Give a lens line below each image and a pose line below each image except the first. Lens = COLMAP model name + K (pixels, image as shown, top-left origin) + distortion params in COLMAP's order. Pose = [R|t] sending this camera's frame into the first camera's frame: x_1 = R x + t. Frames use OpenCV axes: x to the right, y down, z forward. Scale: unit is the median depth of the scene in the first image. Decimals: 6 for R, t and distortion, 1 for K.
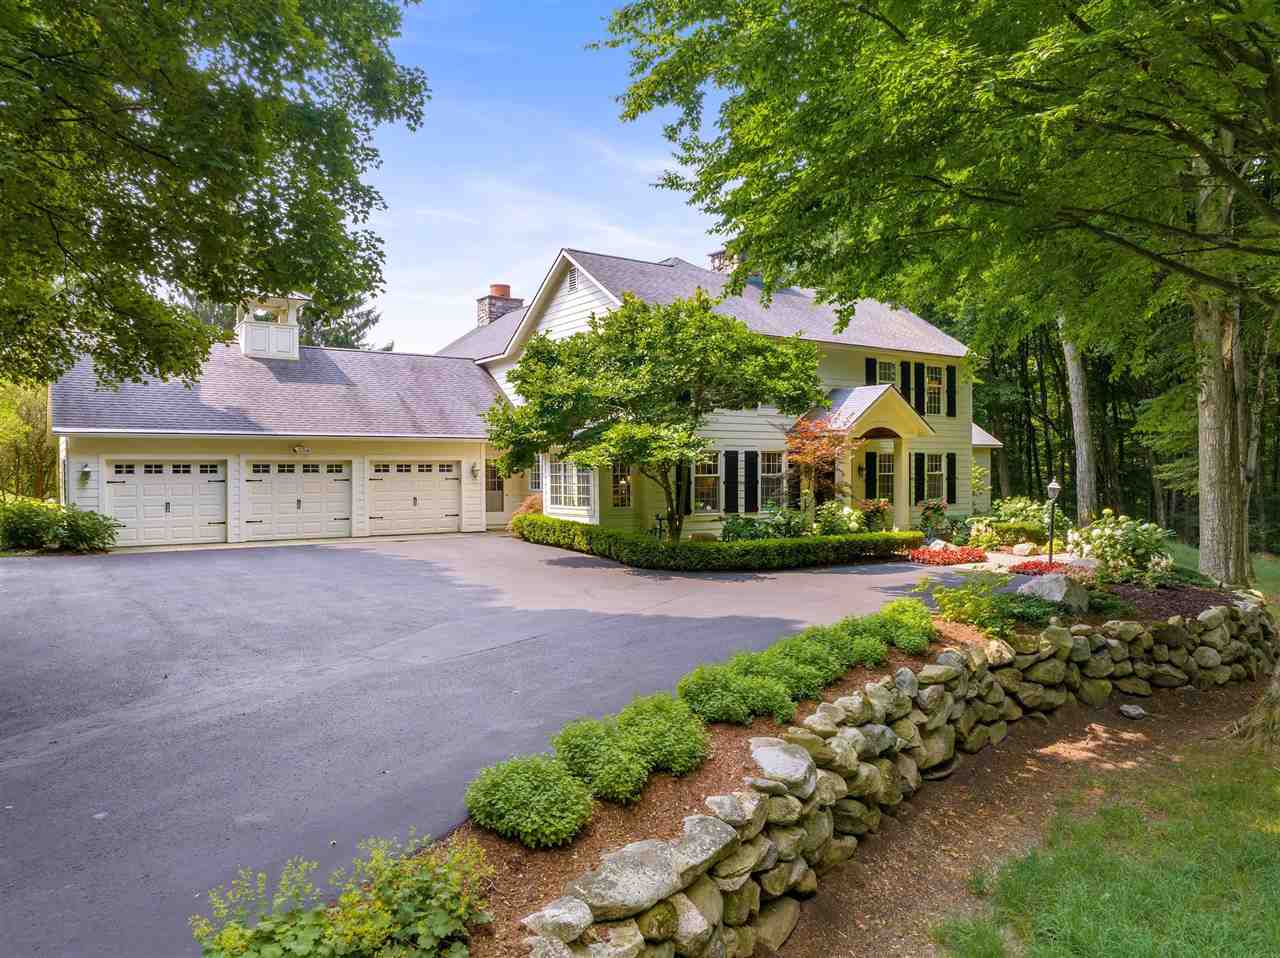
lens RADIAL K [[892.2, 0, 640.0], [0, 892.2, 479.0], [0, 0, 1]] dist [-0.029781, 0.001777]
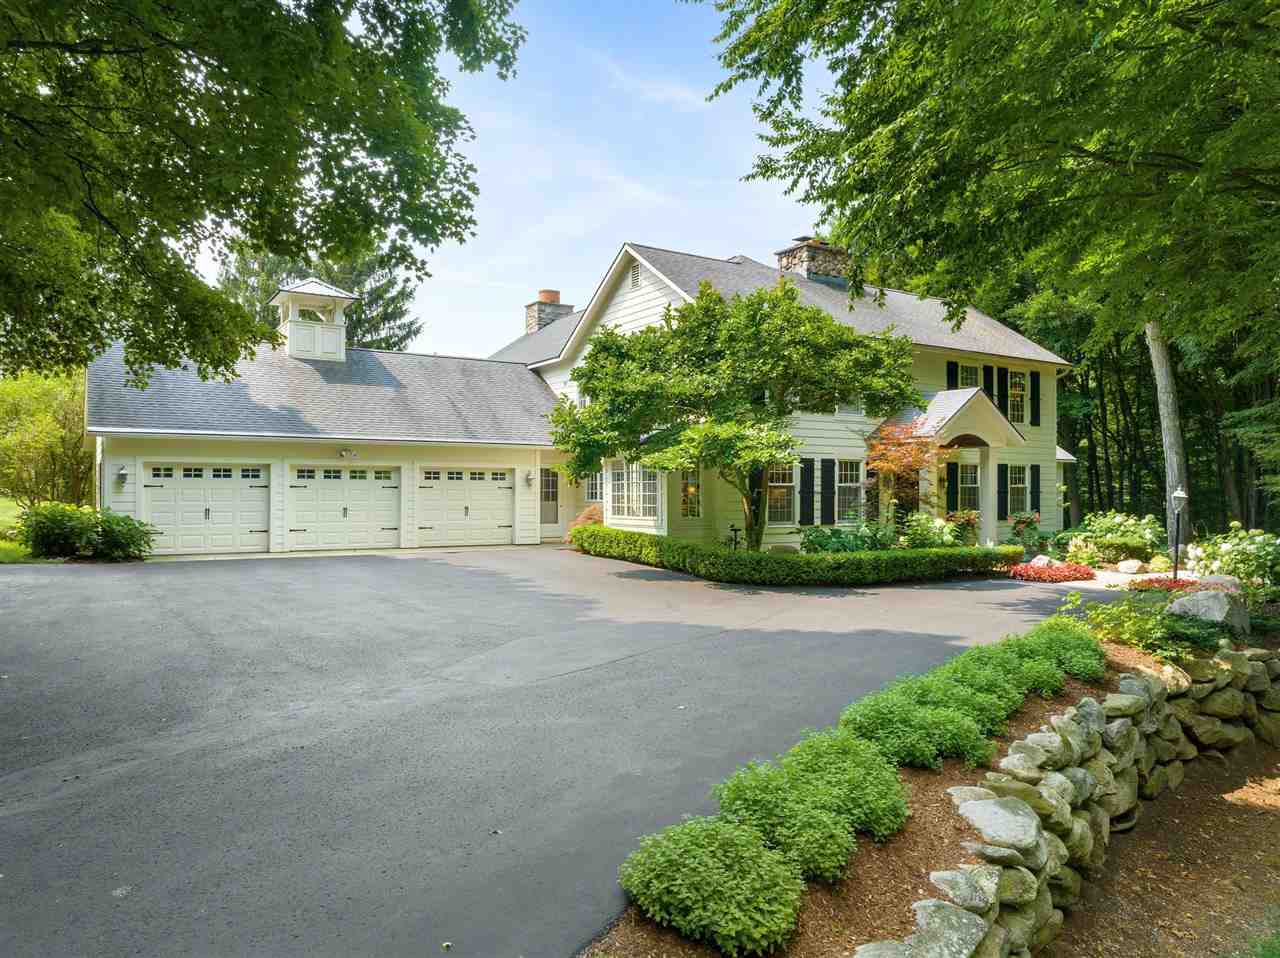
lens RADIAL K [[889.1, 0, 641.8], [0, 889.1, 488.3], [0, 0, 1]] dist [-0.033811, 0.002281]
pose [[0.999511, 0.006423, -0.030596, -0.049035], [-0.006875, 0.999869, -0.014663, 0.017012], [0.030498, 0.014866, 0.999424, 0.086281]]
